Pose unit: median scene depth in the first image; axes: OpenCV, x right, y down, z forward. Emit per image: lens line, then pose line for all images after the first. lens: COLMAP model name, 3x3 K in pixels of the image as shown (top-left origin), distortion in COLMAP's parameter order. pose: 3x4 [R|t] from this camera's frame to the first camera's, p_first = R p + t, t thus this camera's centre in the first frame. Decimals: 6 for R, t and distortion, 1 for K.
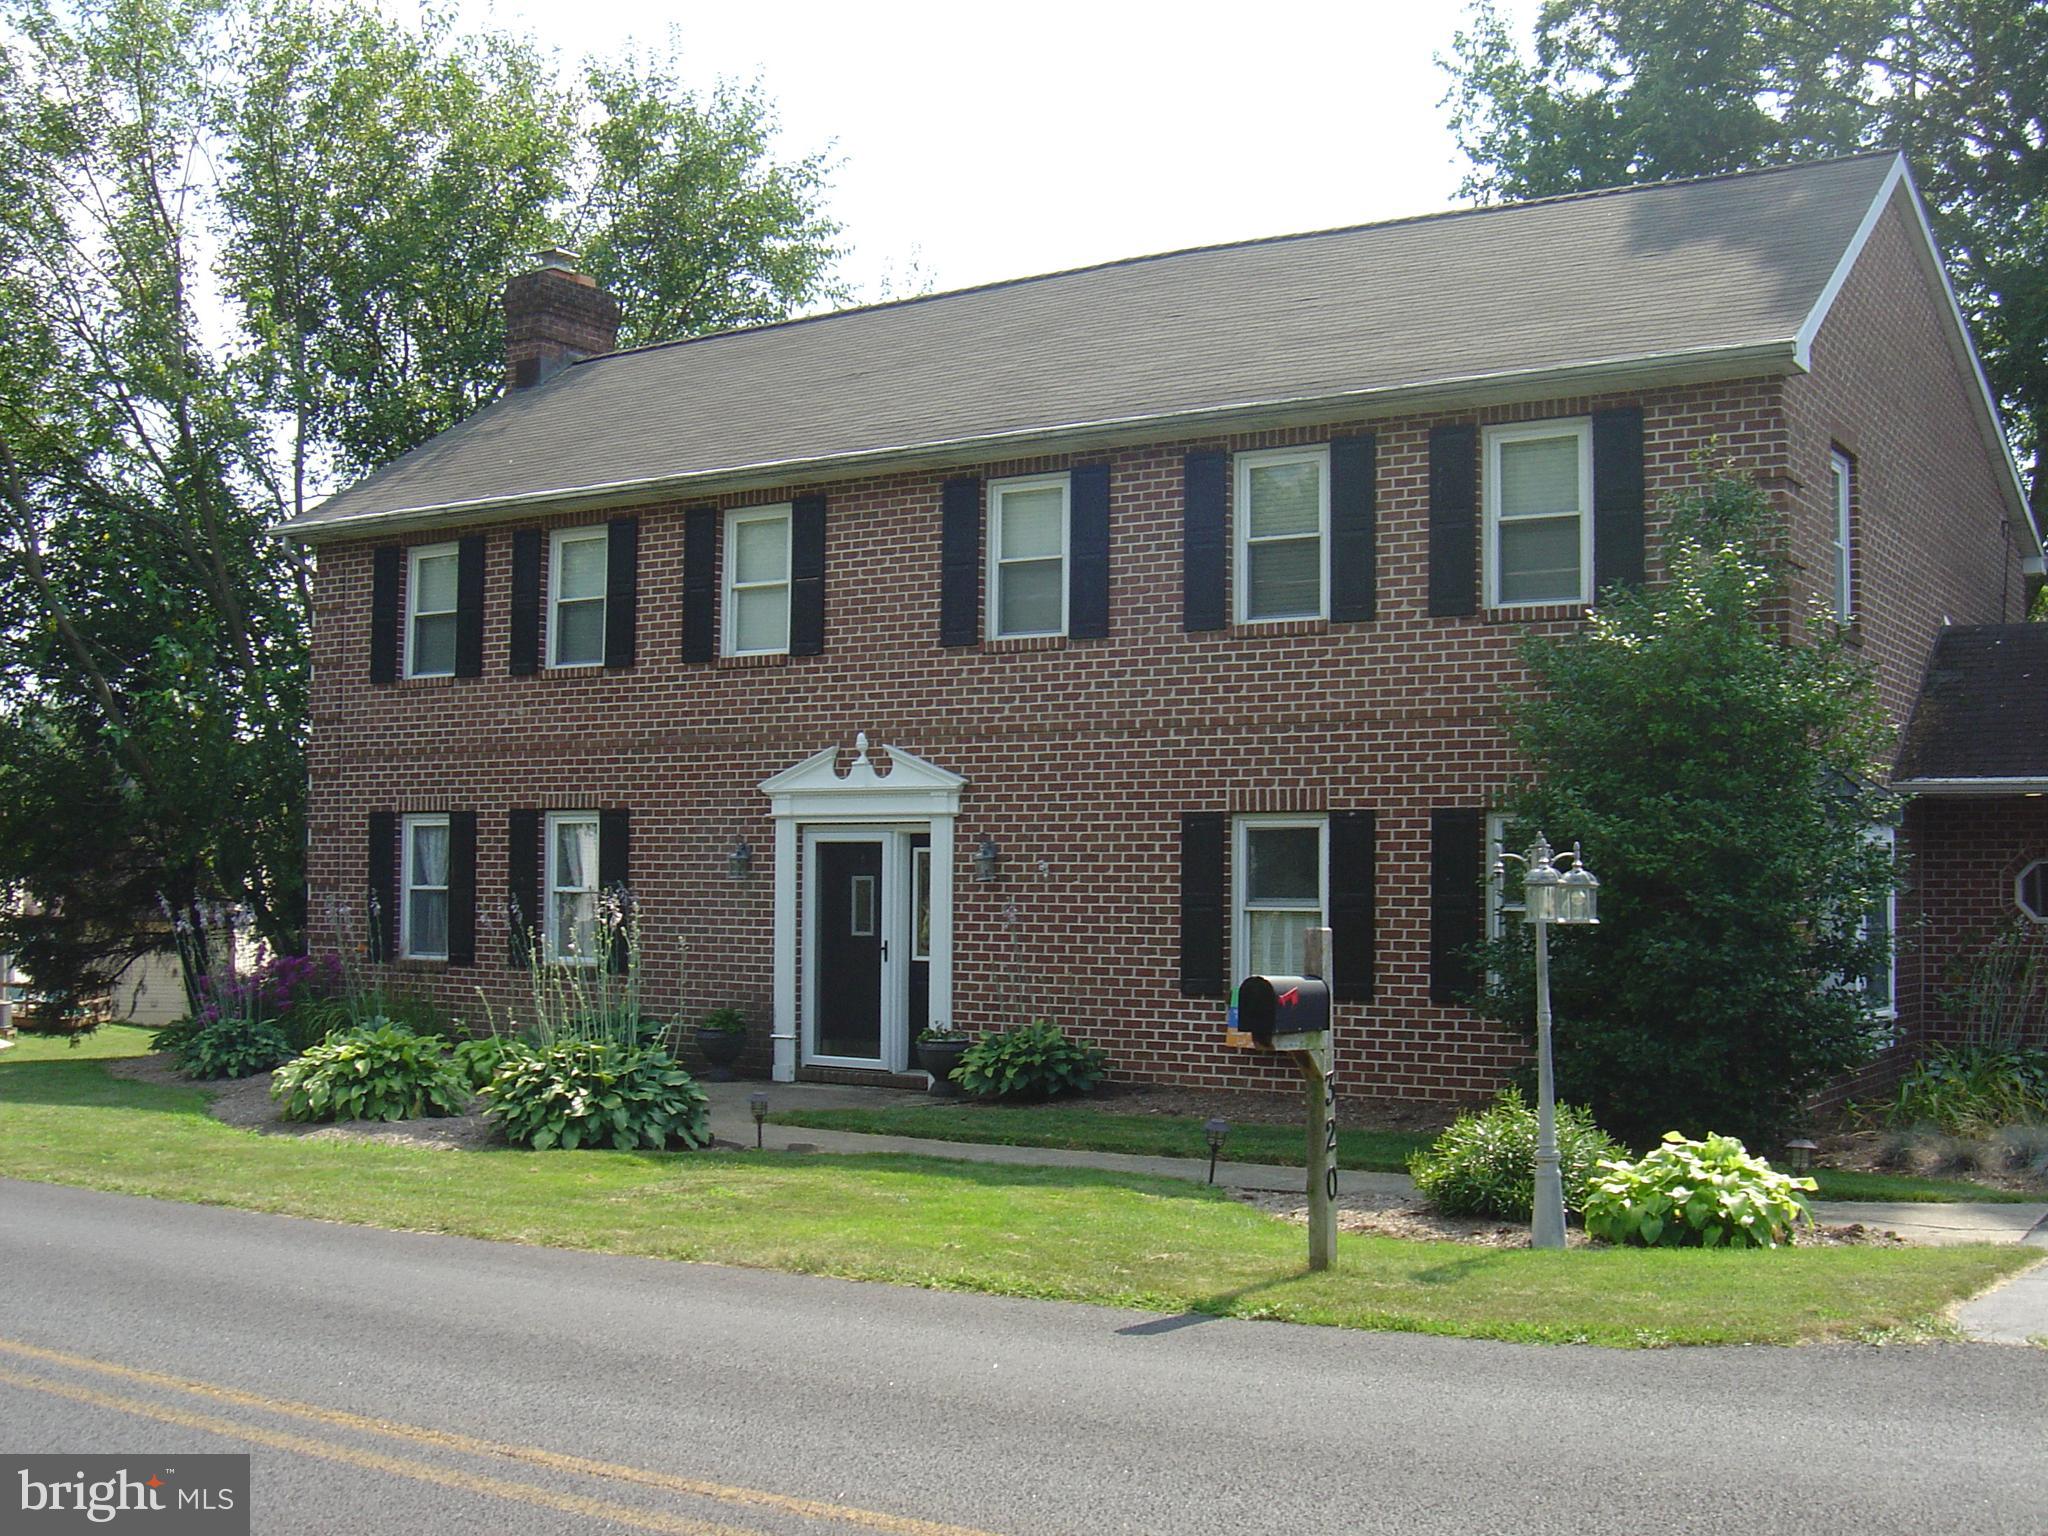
lens RADIAL K [[2242.1, 0, 1017.6], [0, 2242.1, 766.2], [0, 0, 1]] dist [-0.143088, 0.000000]
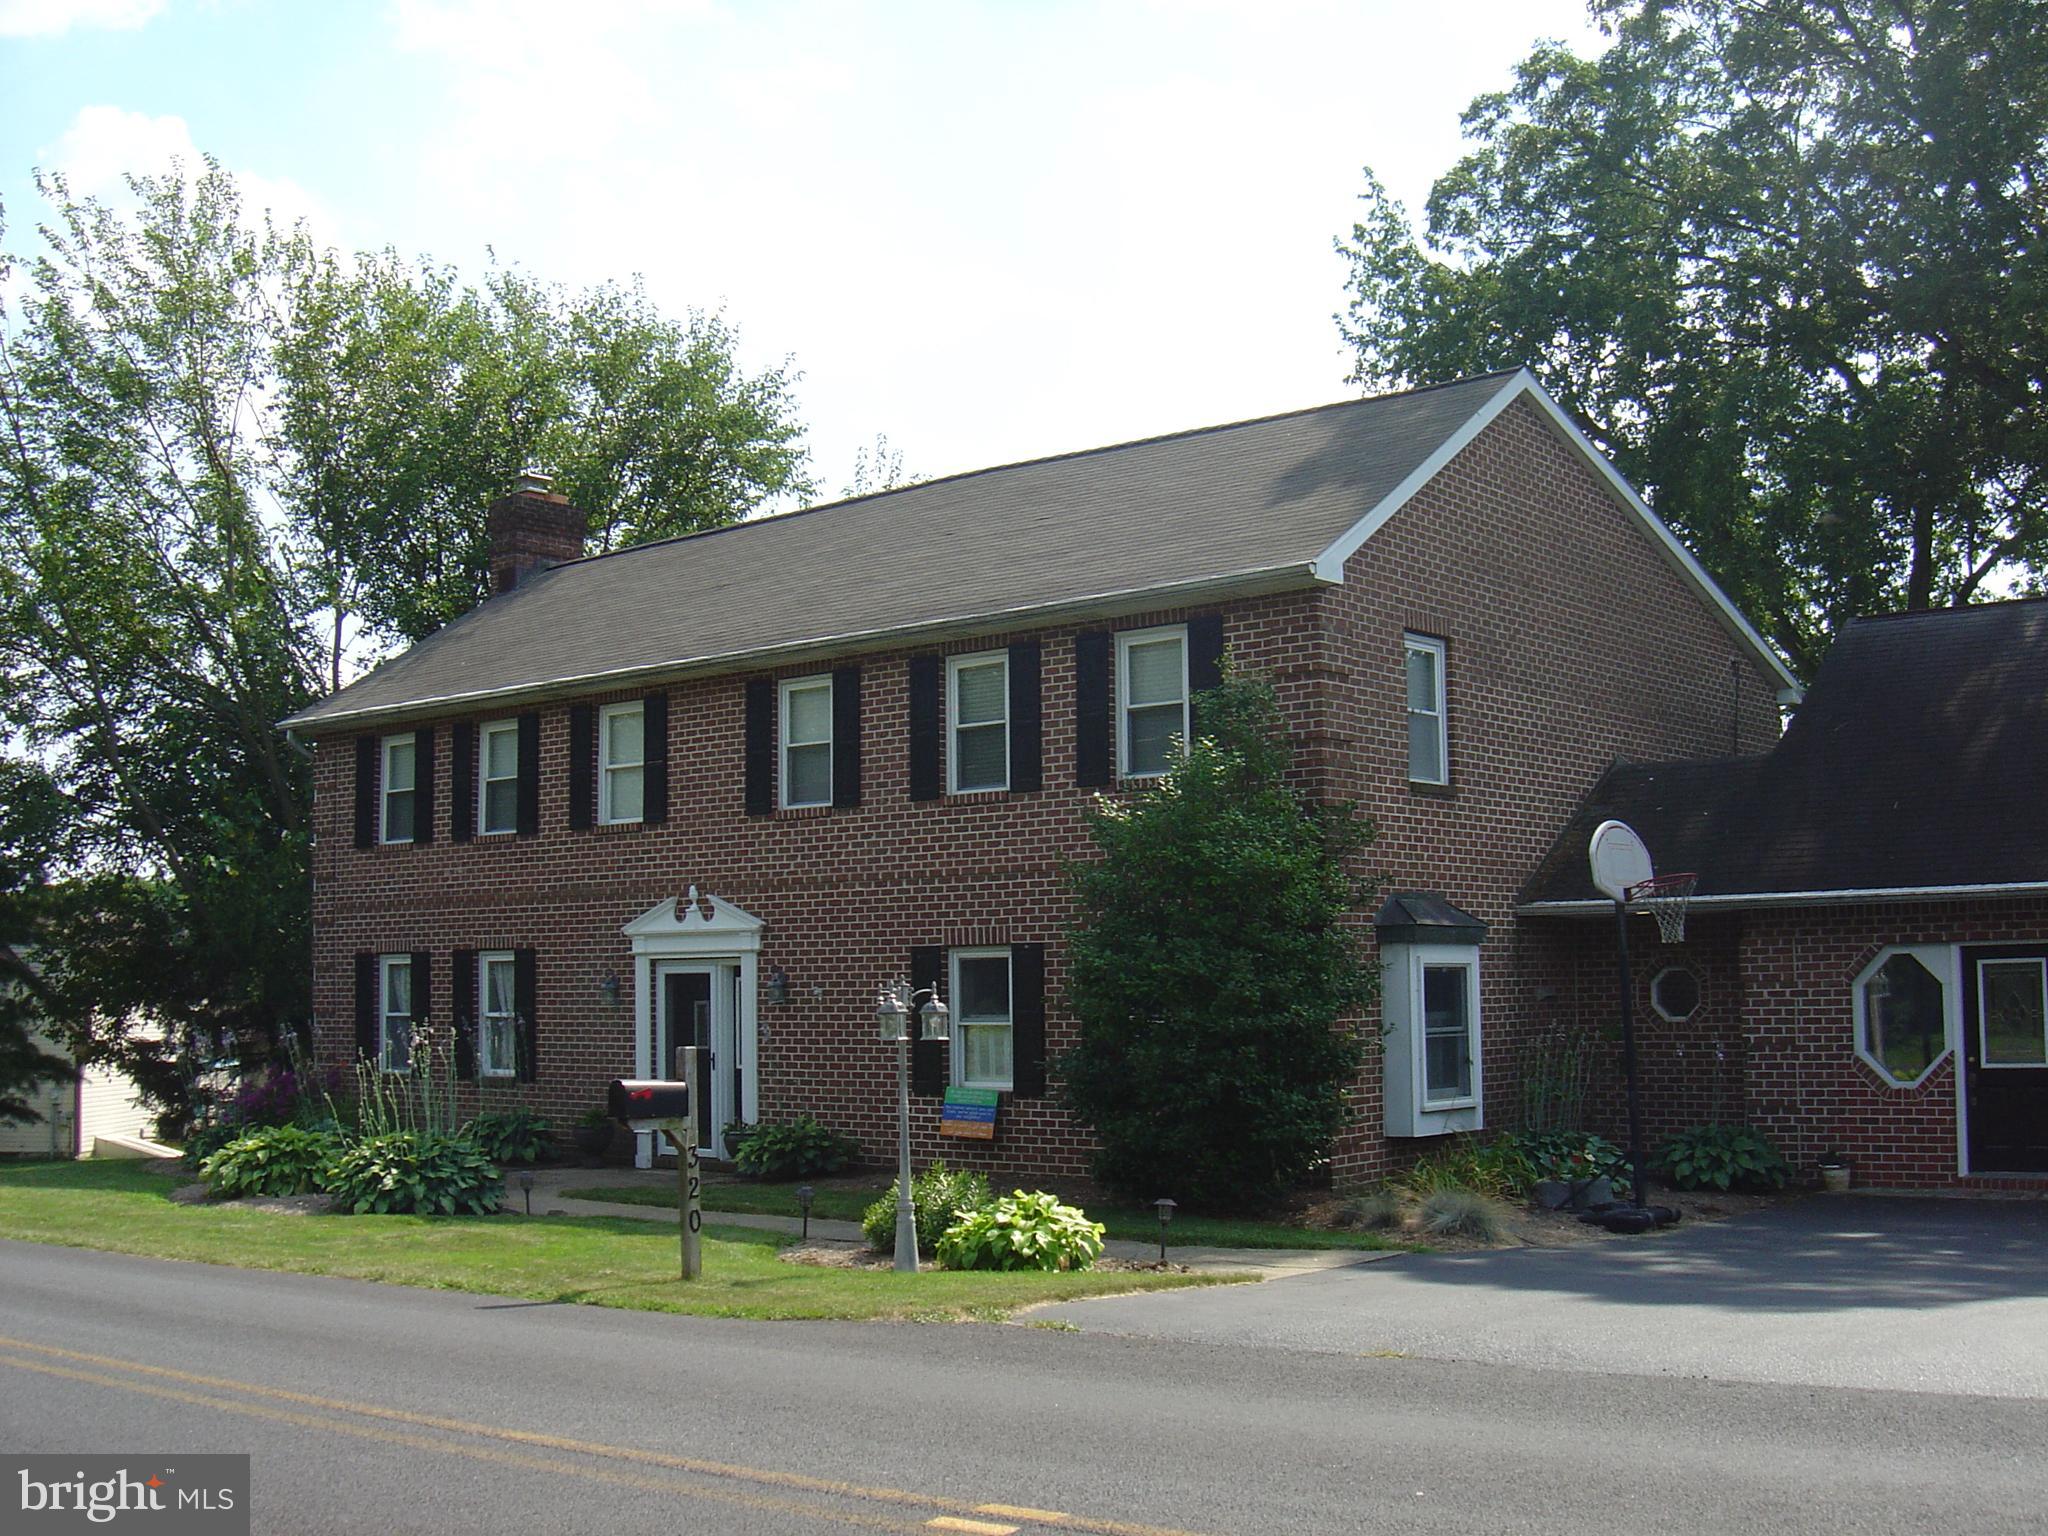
lens RADIAL K [[2242.1, 0, 1013.2], [0, 2242.1, 783.2], [0, 0, 1]] dist [-0.143088, 0.000000]
pose [[0.992991, -0.031867, -0.113815, 0.255479], [0.027533, 0.998842, -0.039457, -0.018235], [0.114940, 0.036046, 0.992718, -0.216146]]
